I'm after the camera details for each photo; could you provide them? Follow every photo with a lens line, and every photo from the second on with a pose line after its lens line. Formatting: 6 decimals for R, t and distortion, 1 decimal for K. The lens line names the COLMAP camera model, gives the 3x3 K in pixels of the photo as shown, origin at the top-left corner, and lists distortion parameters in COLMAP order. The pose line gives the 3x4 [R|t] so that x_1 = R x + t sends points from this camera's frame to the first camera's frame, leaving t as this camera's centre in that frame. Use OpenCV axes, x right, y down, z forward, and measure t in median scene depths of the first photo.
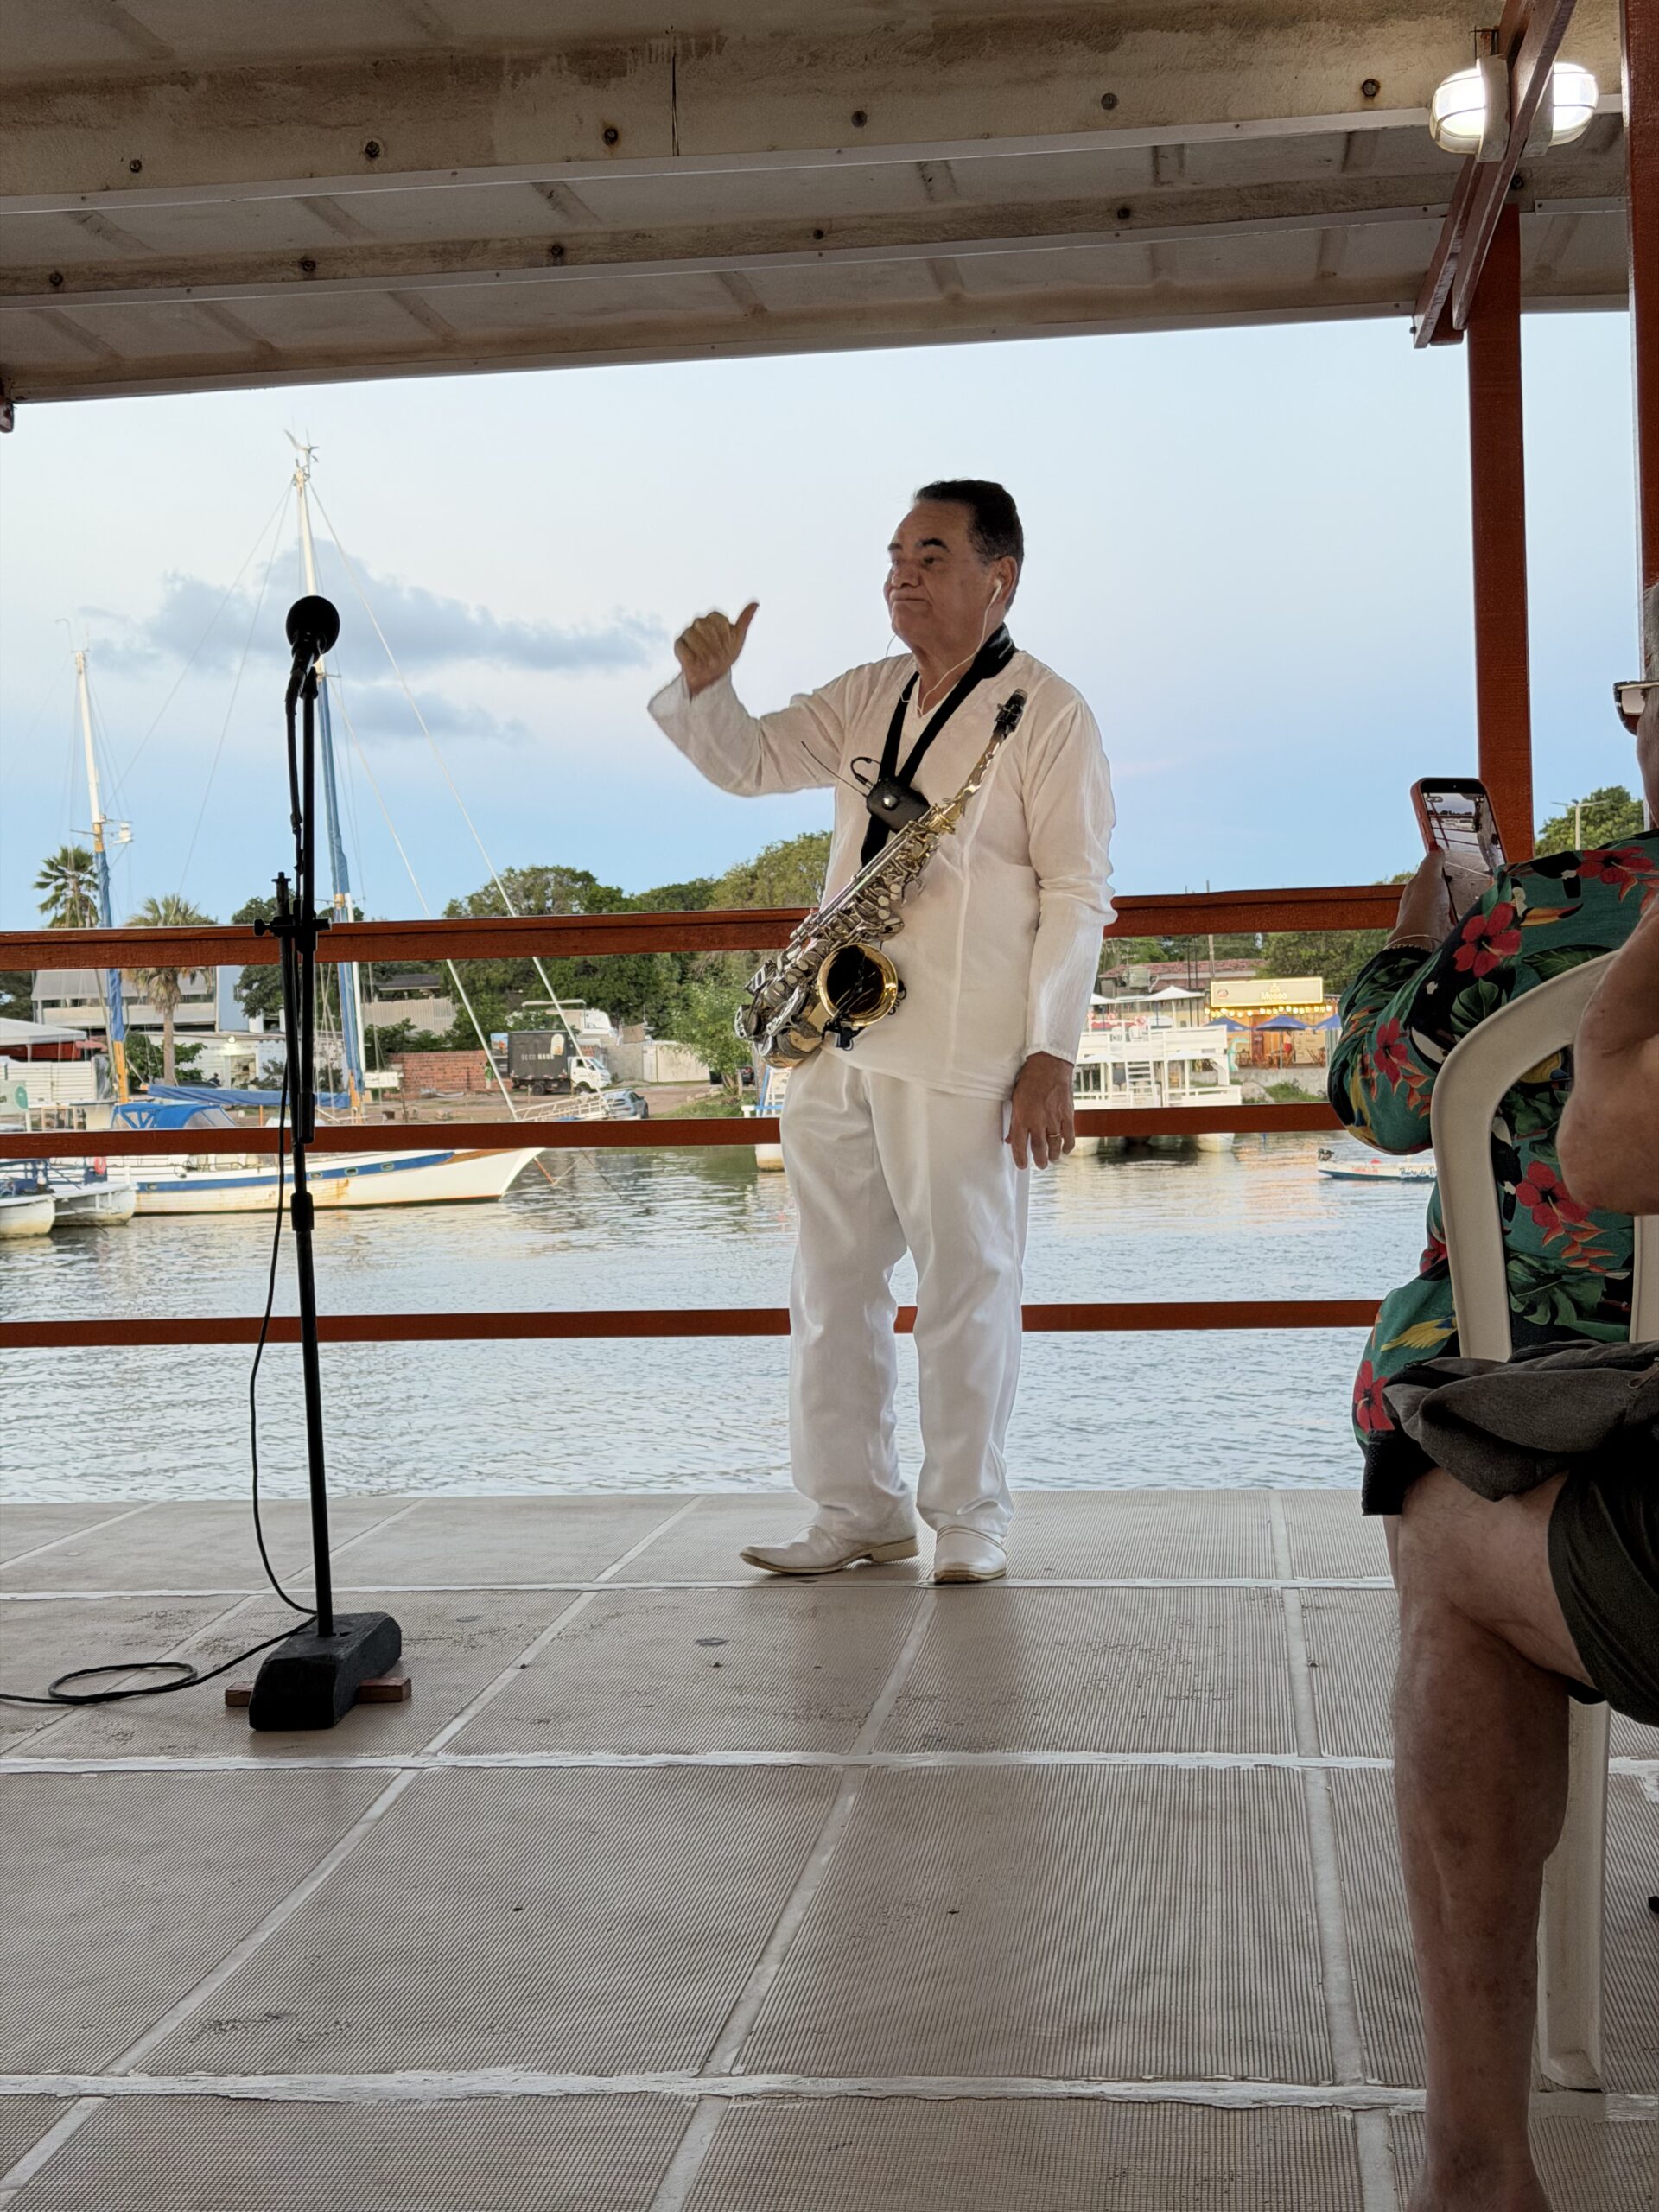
lens RADIAL K [[3099.9, 0, 811.7], [0, 3099.9, 1104.2], [0, 0, 1]] dist [0.139411, 0.000000]
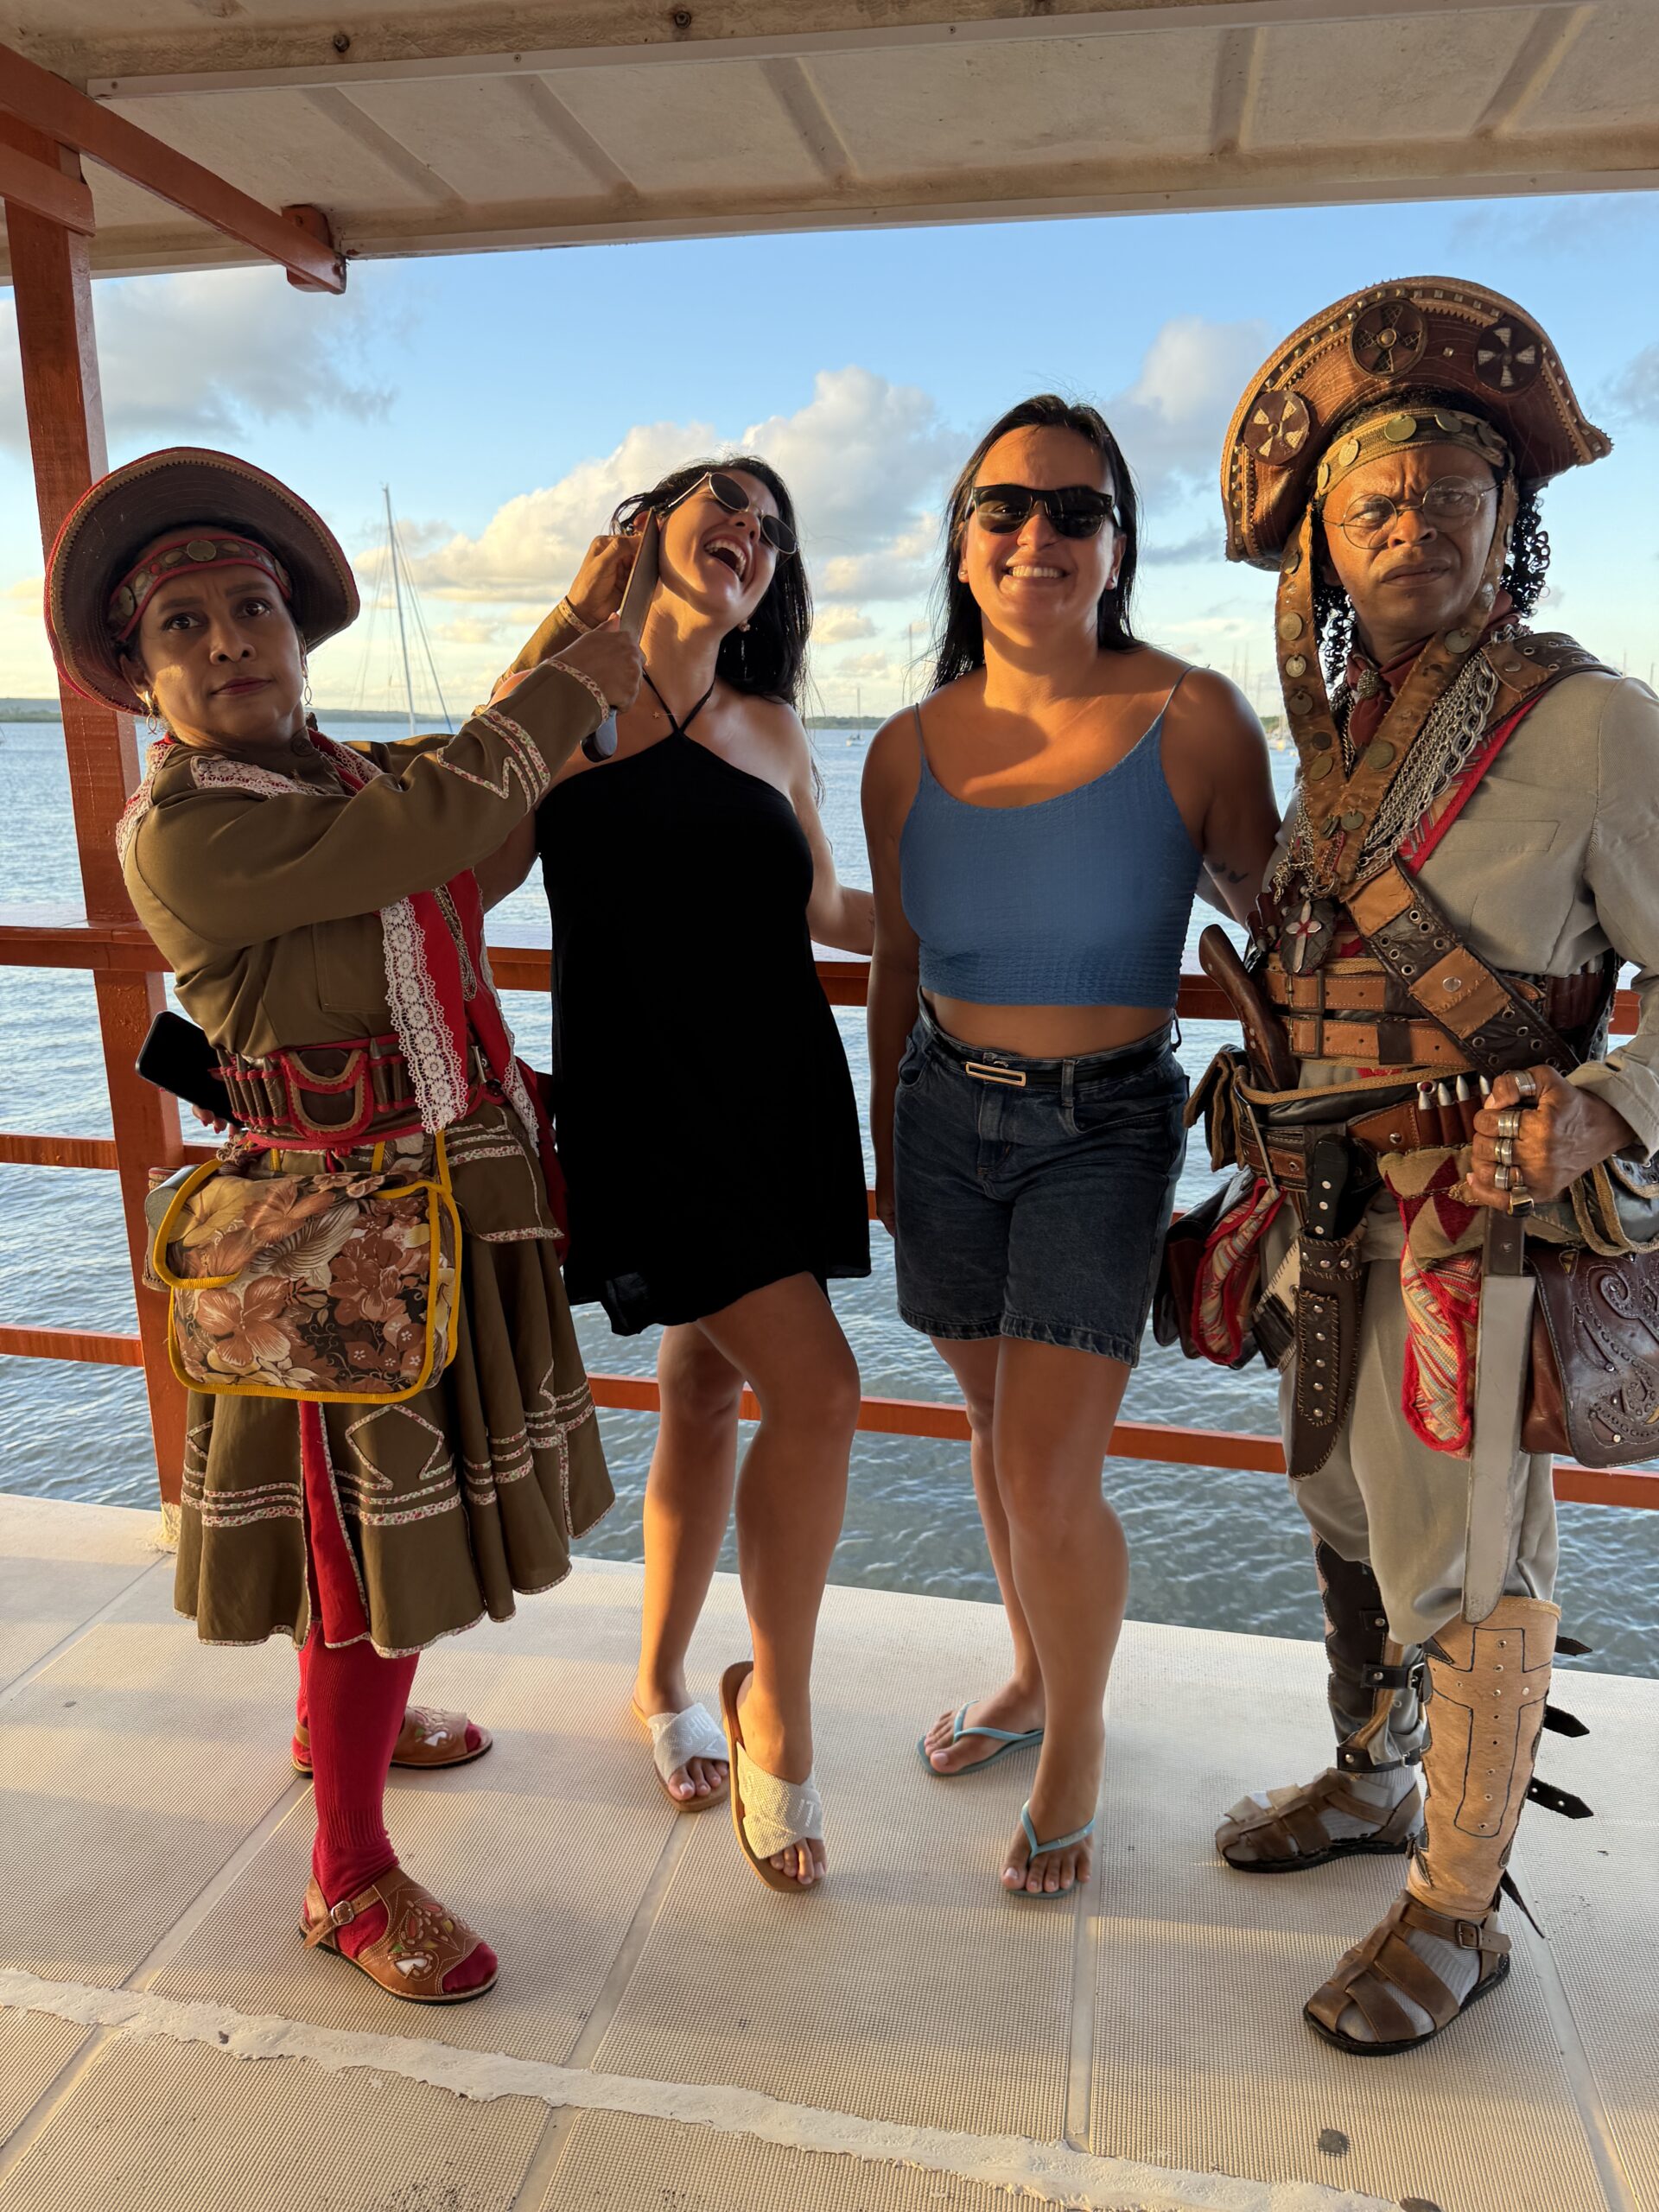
lens RADIAL K [[1554.0, 0, 839.9], [0, 1554.0, 1104.4], [0, 0, 1]] dist [0.026905, -0.029690]
pose [[0.997553, 0.055284, -0.042803, -0.116872], [-0.044774, 0.975317, 0.216222, -0.129484], [0.053701, -0.213777, 0.975405, 0.741324]]
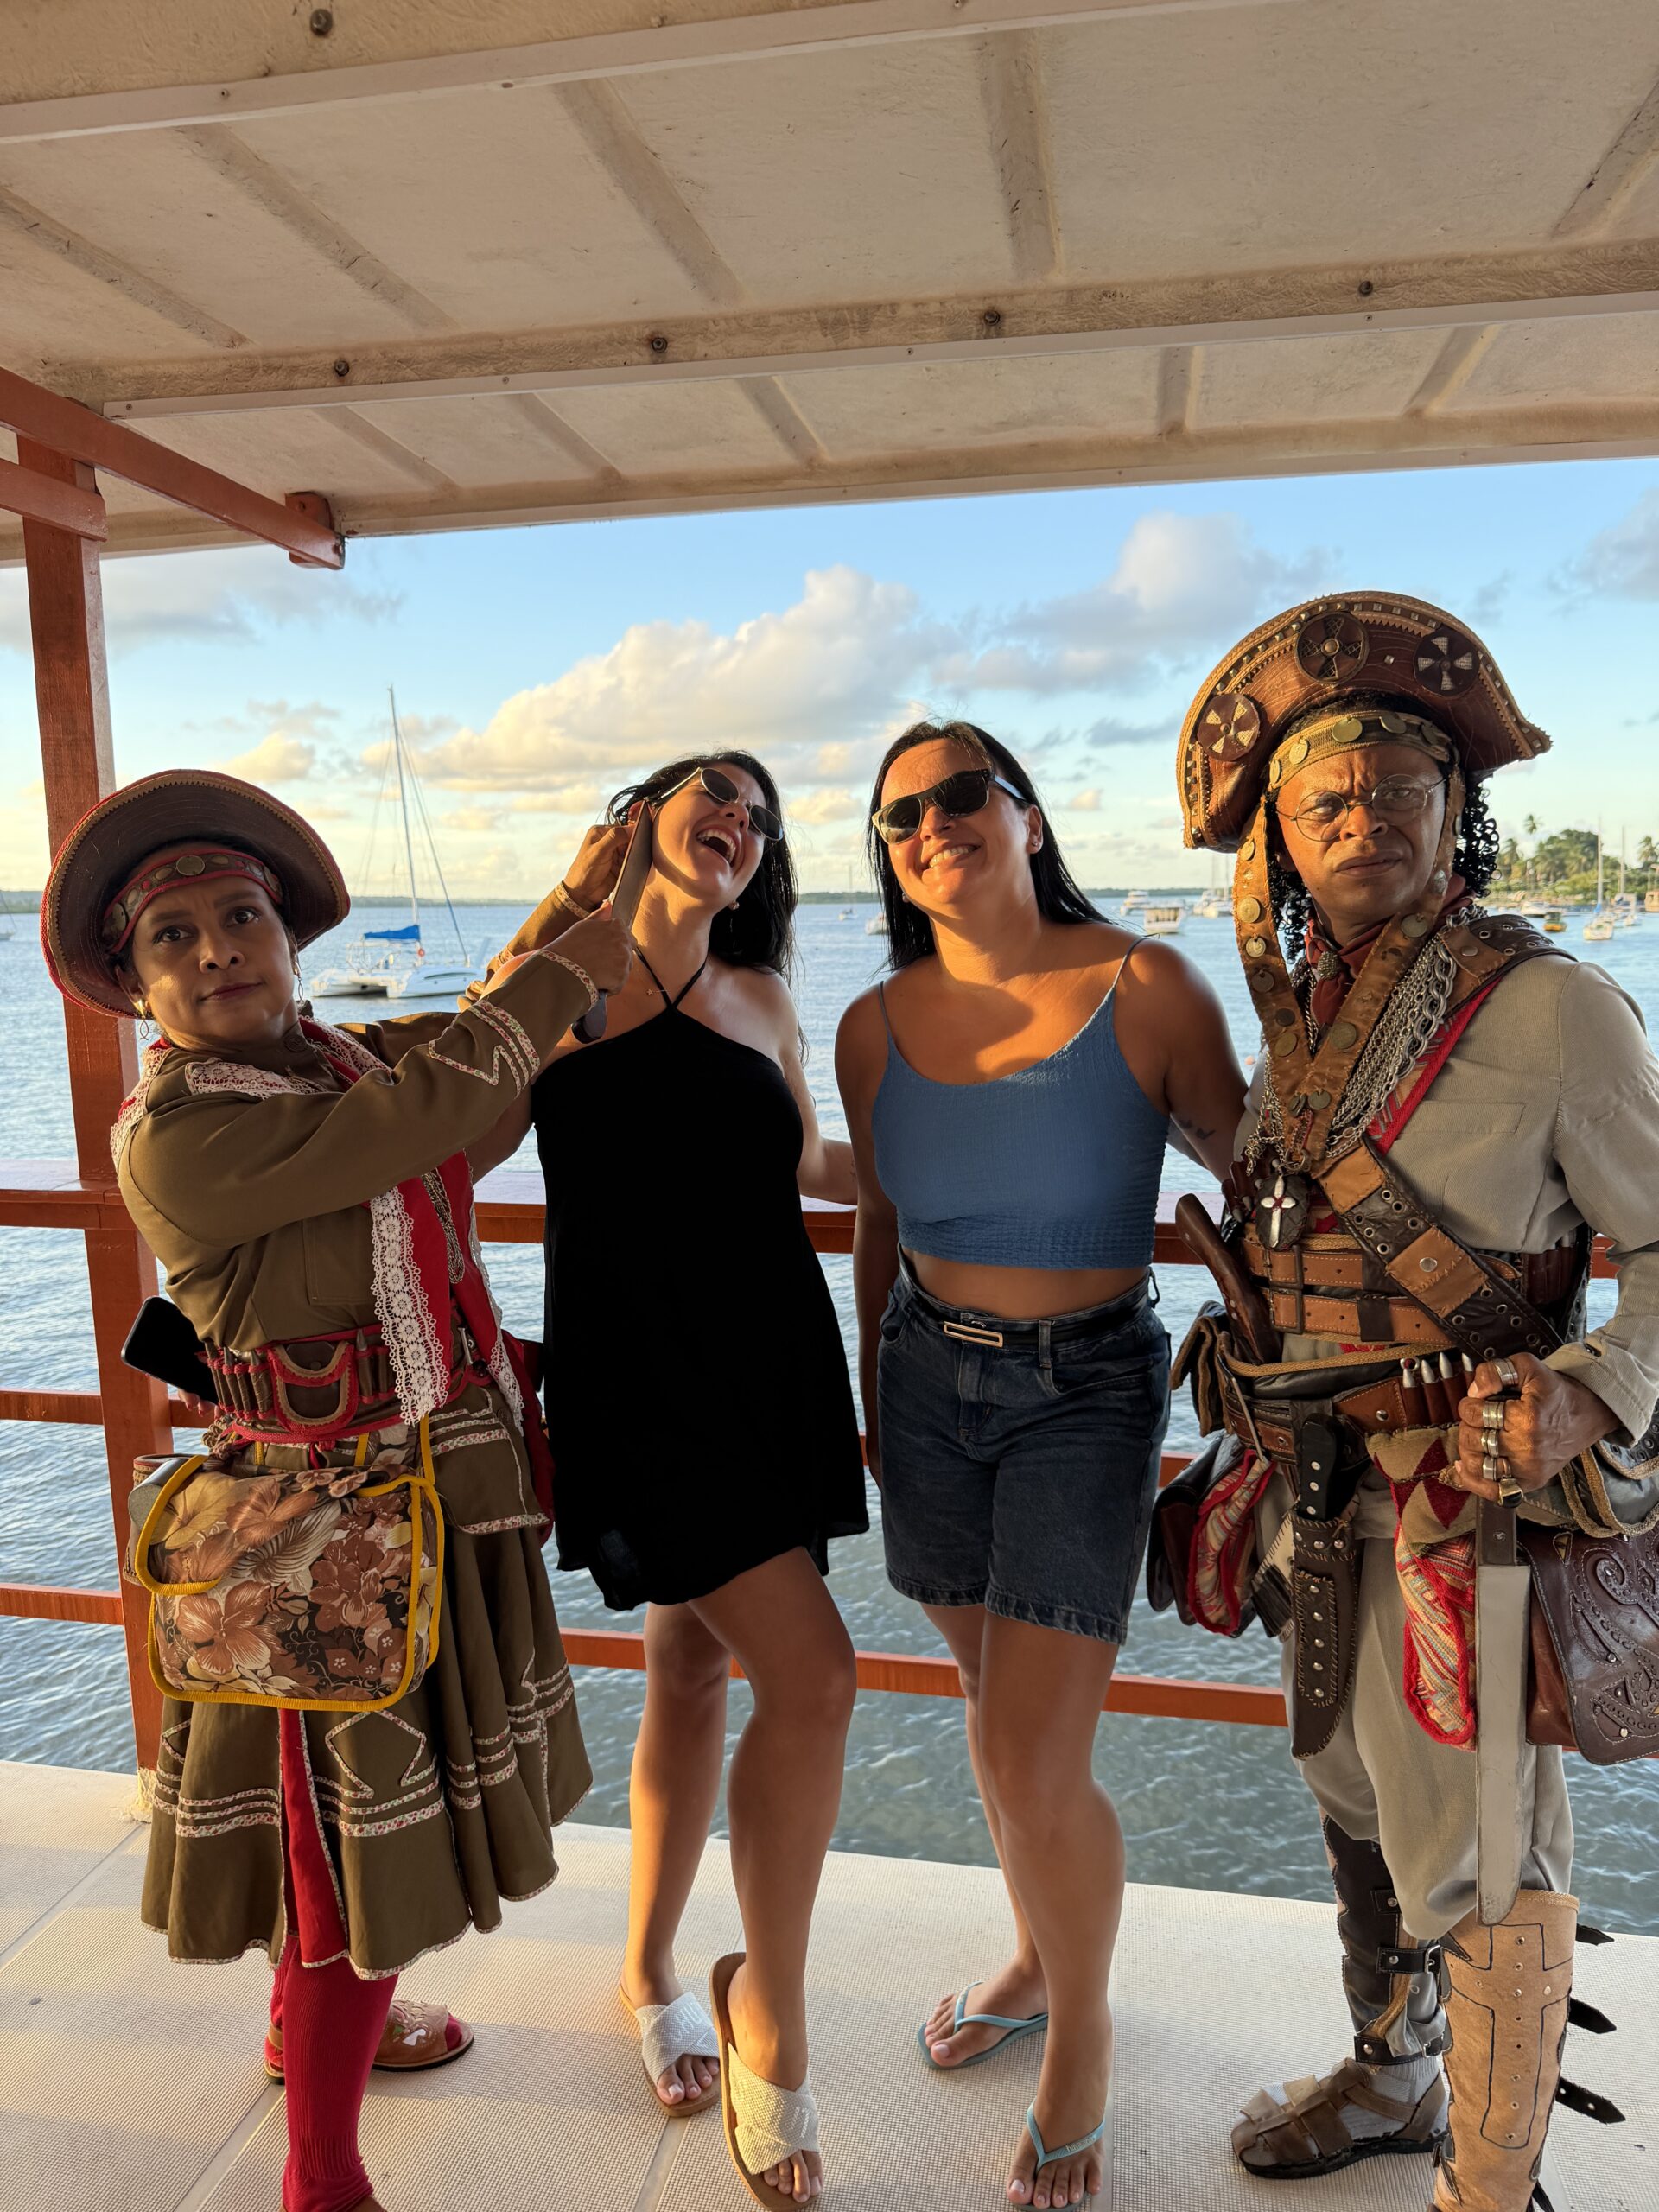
lens RADIAL K [[1554.0, 0, 823.9], [0, 1554.0, 1110.3], [0, 0, 1]] dist [0.026905, -0.029690]
pose [[0.998202, 0.031225, -0.051168, -0.116004], [-0.025153, 0.993015, 0.115277, -0.155806], [0.054410, -0.113783, 0.992015, 0.742108]]
